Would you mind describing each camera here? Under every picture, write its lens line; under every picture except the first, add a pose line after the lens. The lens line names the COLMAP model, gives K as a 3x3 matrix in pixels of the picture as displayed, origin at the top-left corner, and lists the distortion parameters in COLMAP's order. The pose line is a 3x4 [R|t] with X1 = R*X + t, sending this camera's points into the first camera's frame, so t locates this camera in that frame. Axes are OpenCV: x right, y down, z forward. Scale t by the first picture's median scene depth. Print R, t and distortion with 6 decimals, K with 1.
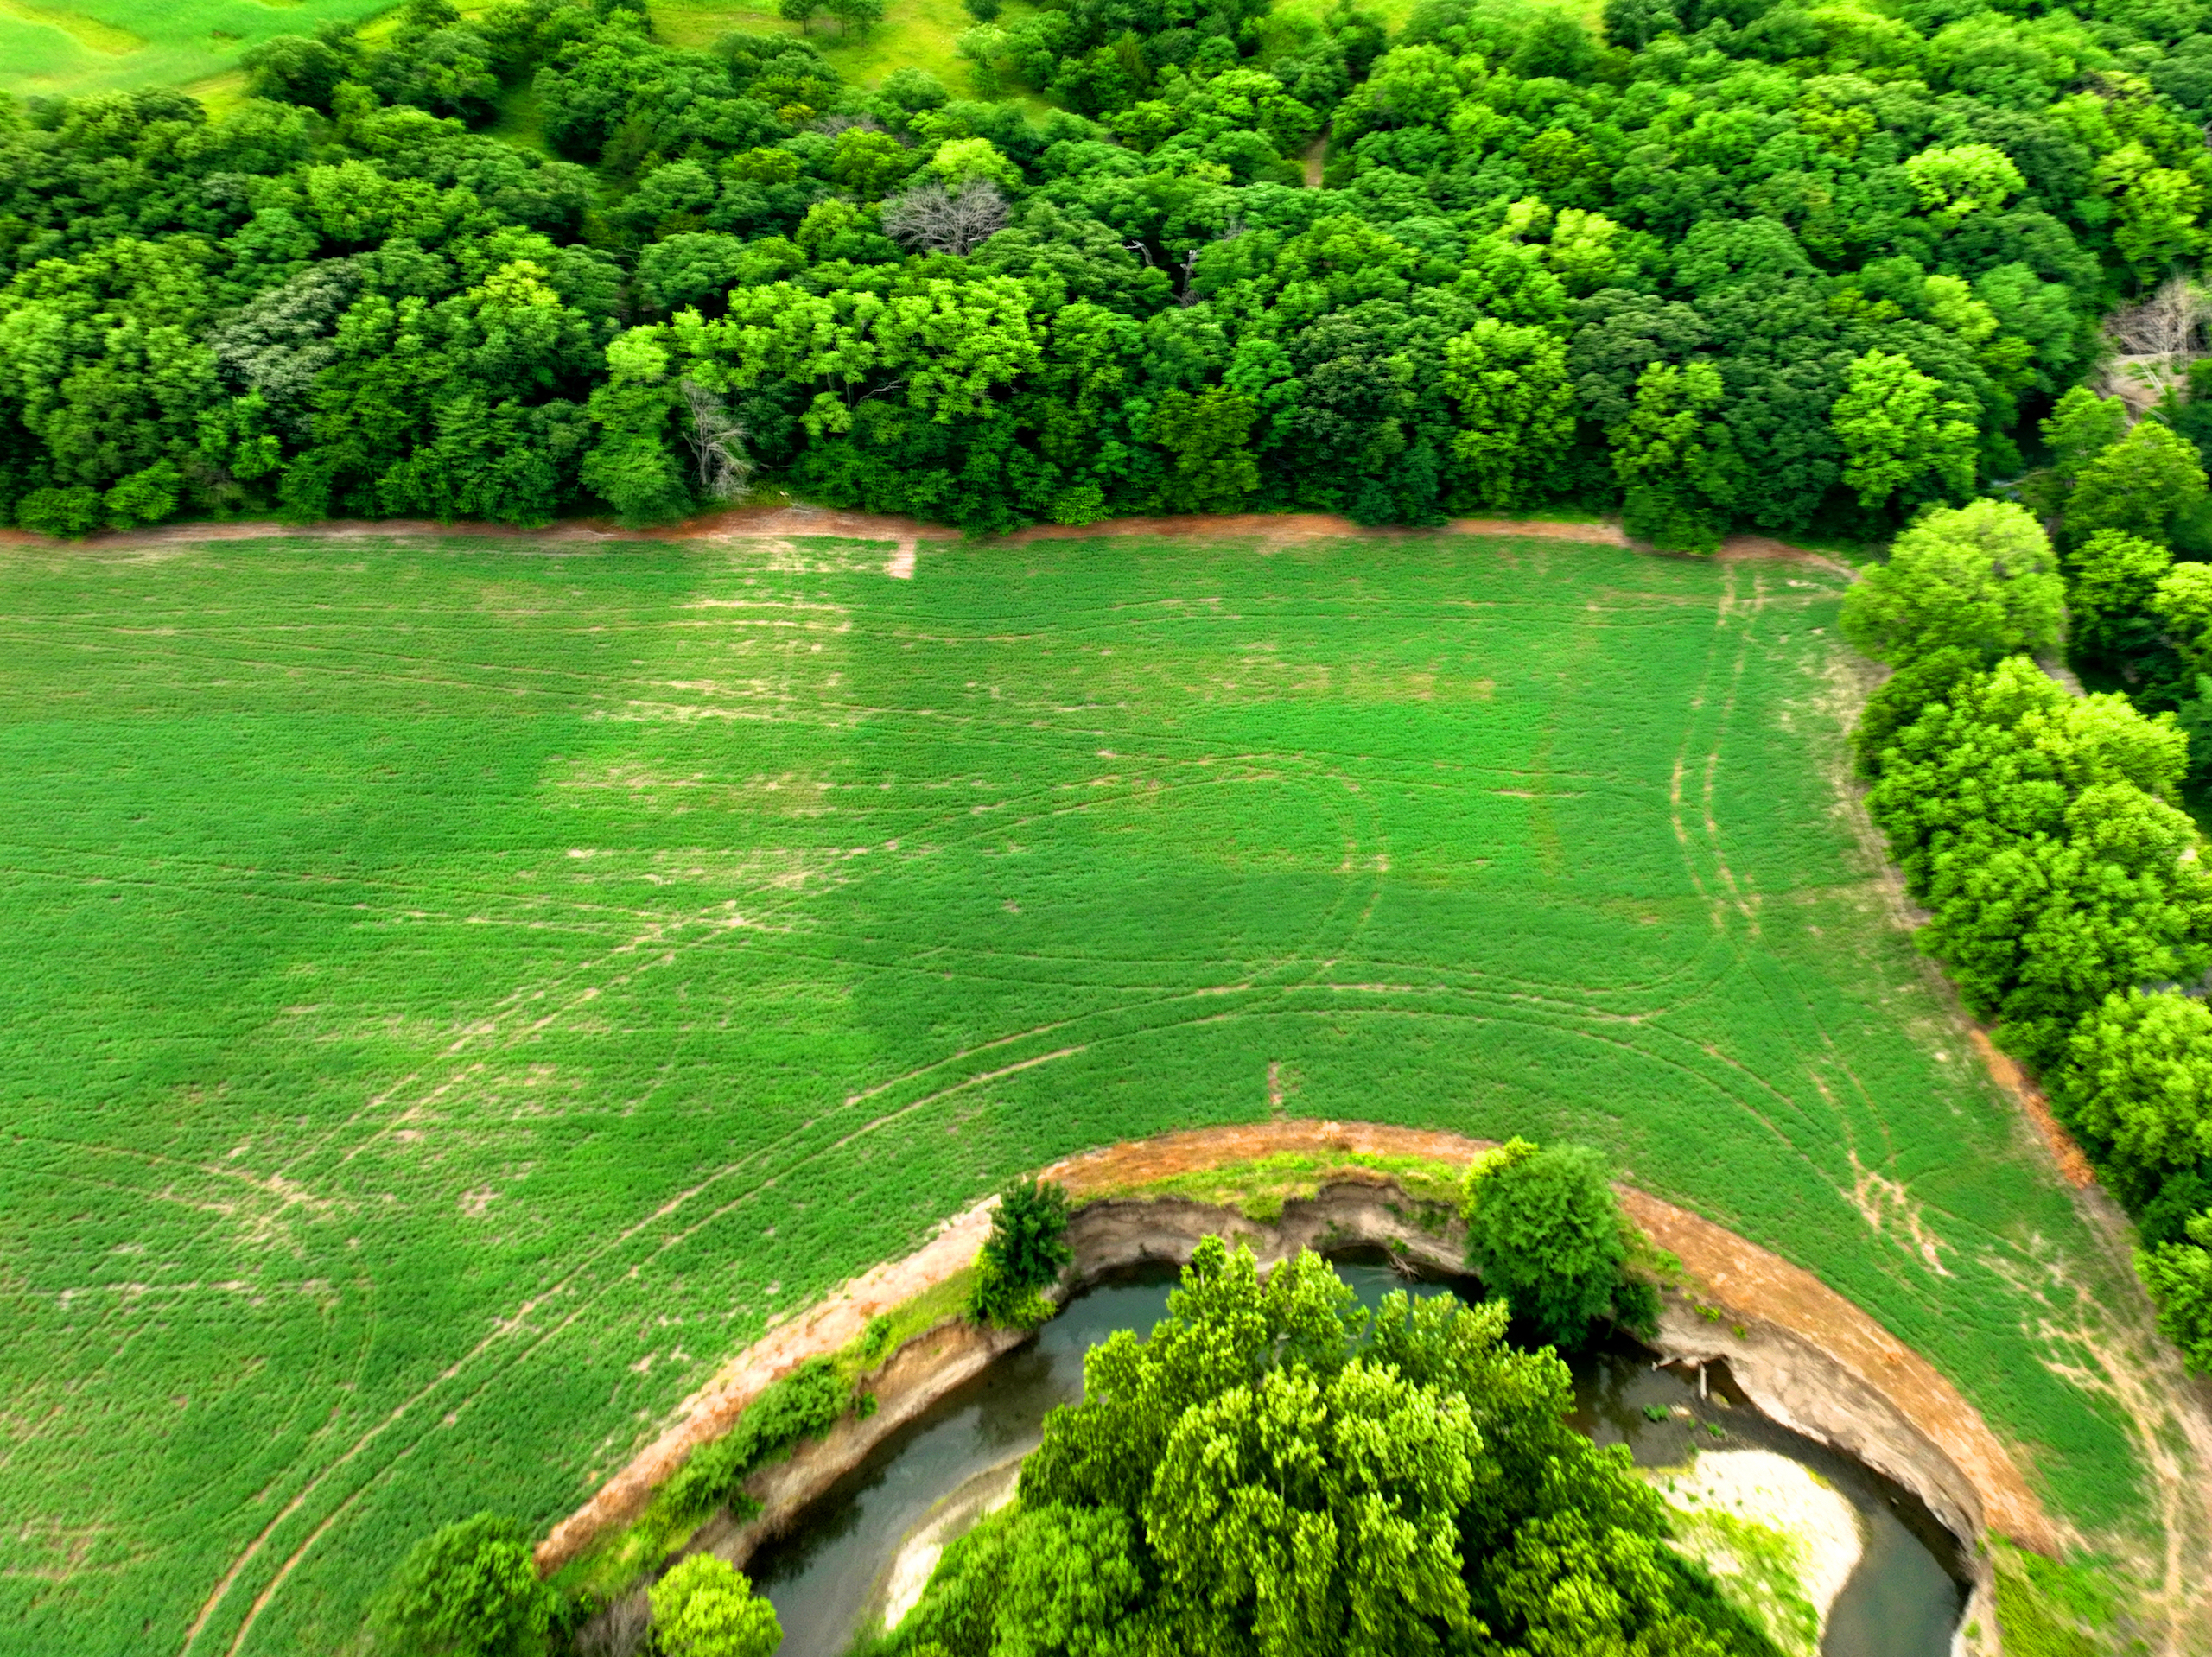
lens RADIAL K [[2431.8, 0, 1301.7], [0, 2431.8, 364.1], [0, 0, 1]] dist [0.018605, -0.013446]
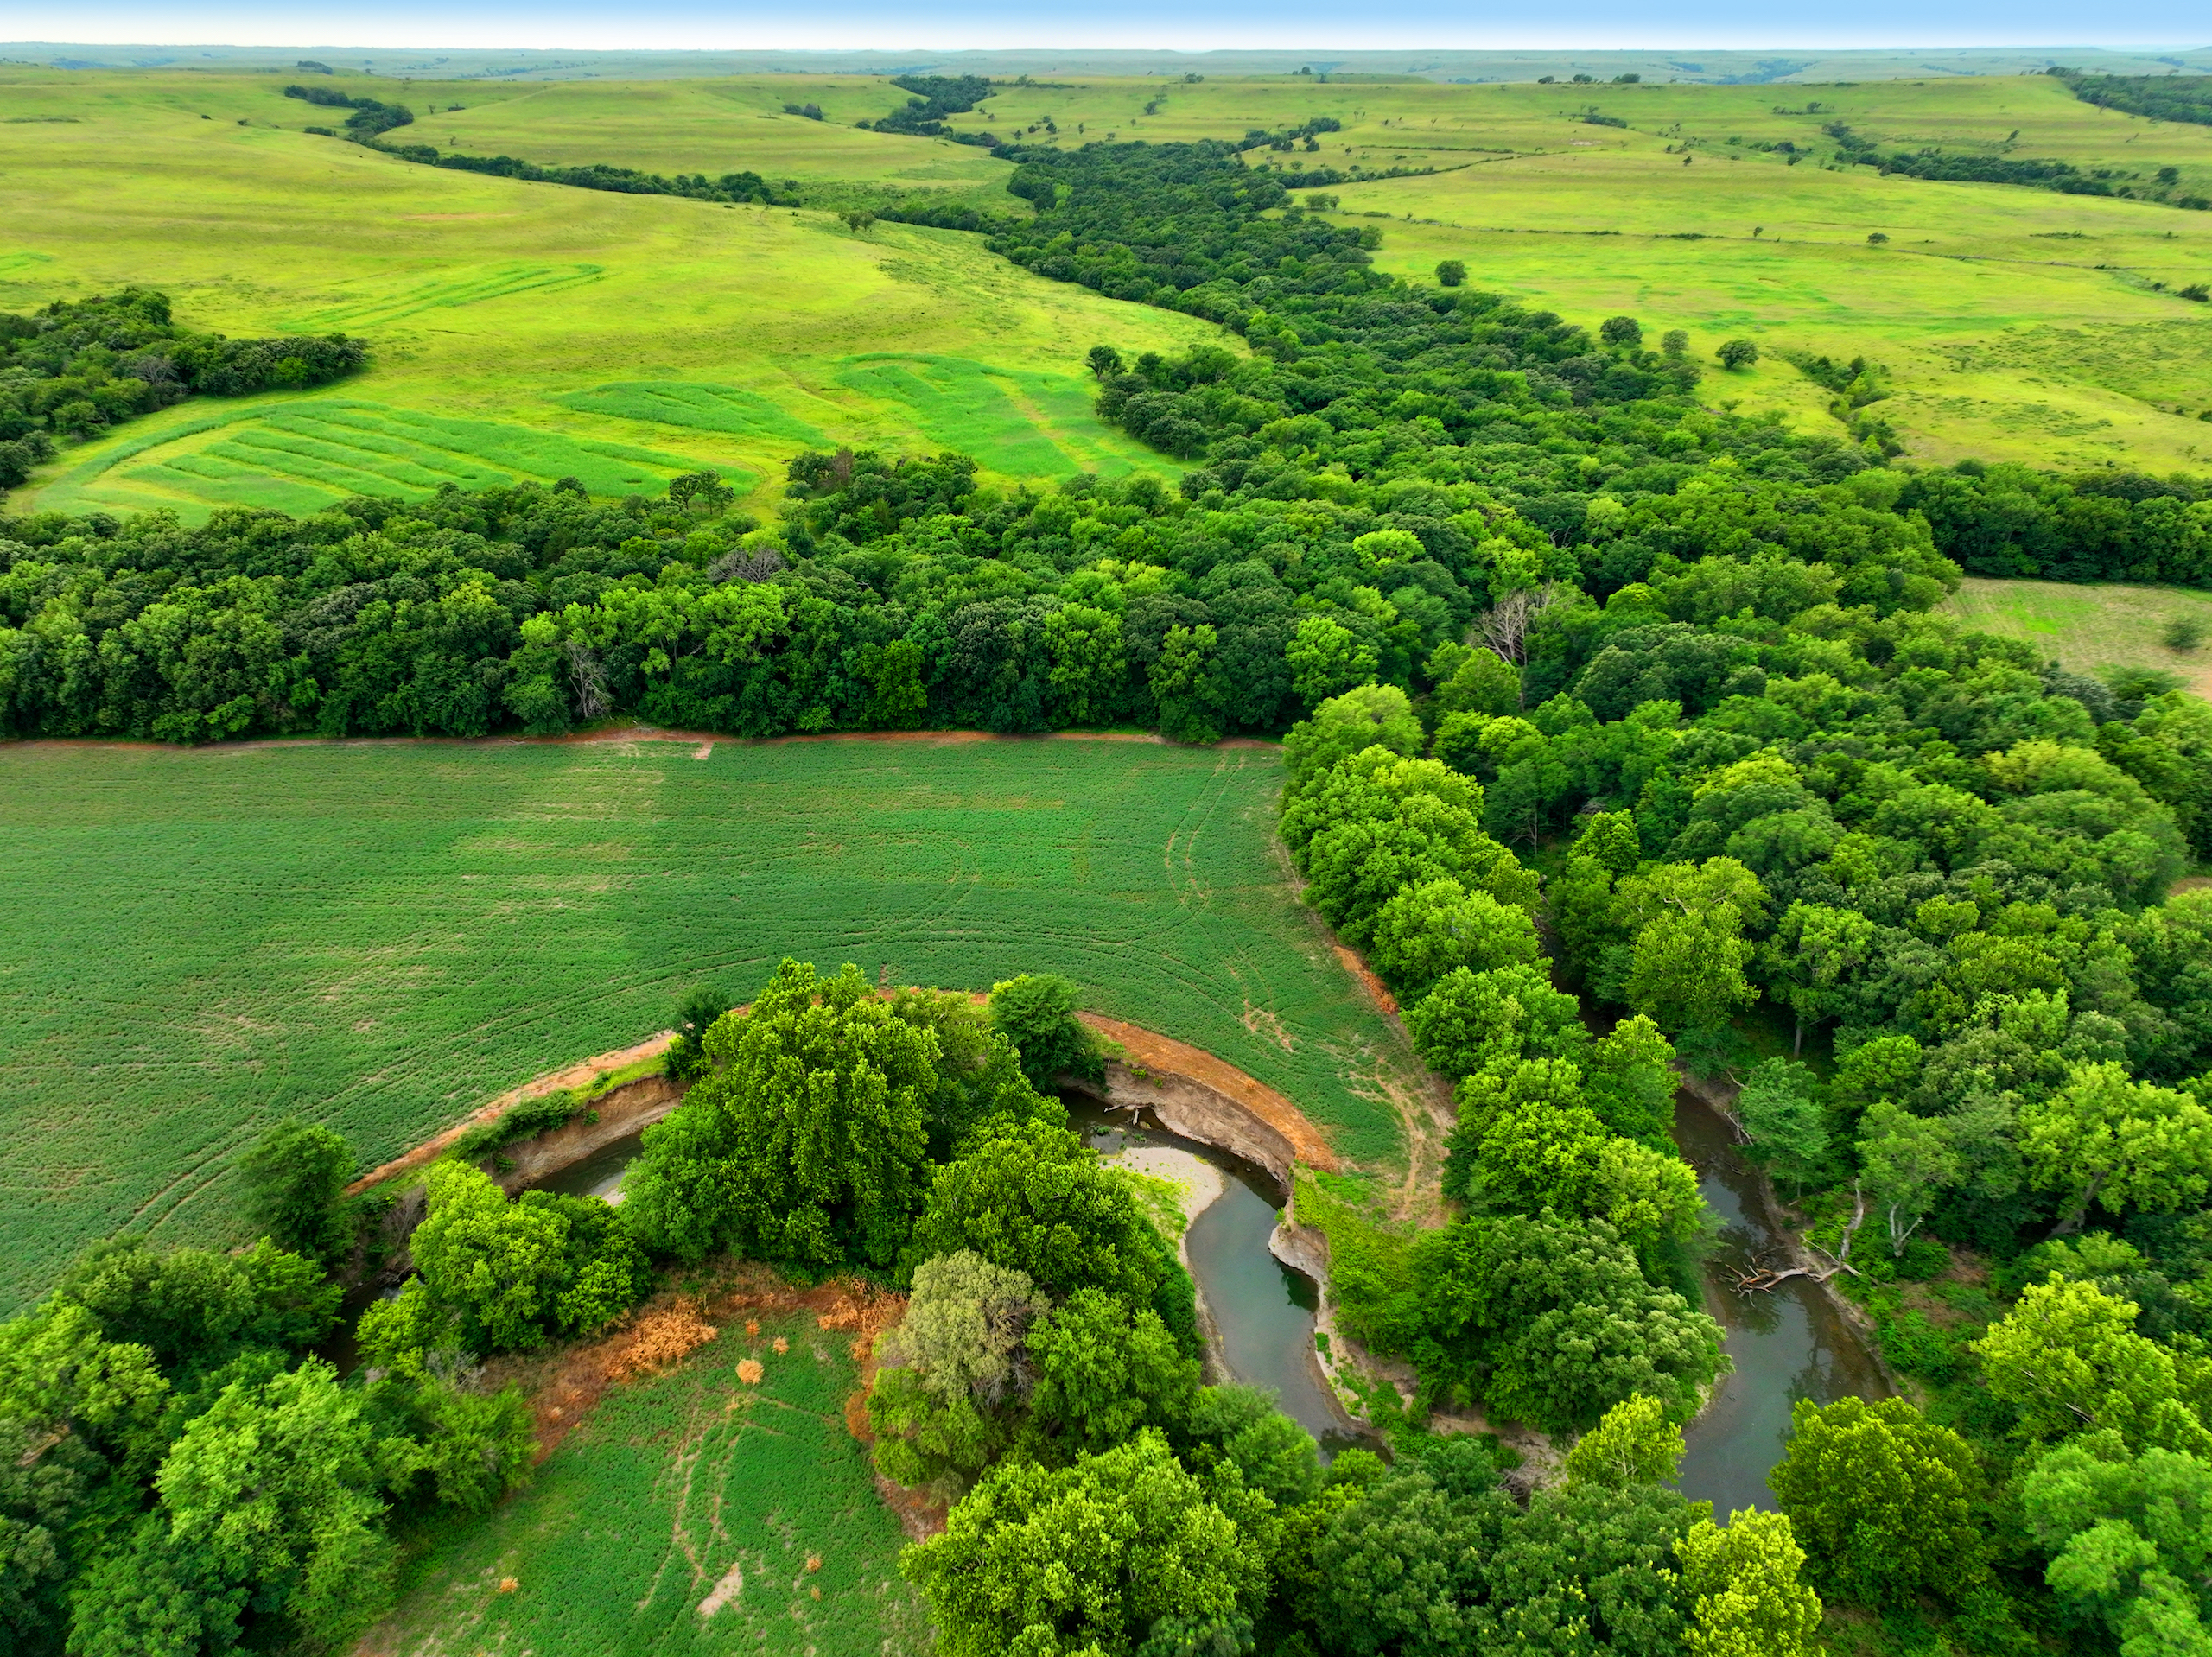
lens RADIAL K [[1555.4, 0, 1106.0], [0, 1555.4, 828.5], [0, 0, 1]] dist [0.004142, 0.006527]
pose [[0.999641, -0.019596, -0.018261, 0.118454], [0.017851, 0.995666, -0.091274, 0.229729], [0.019971, 0.090915, 0.995658, -0.005383]]
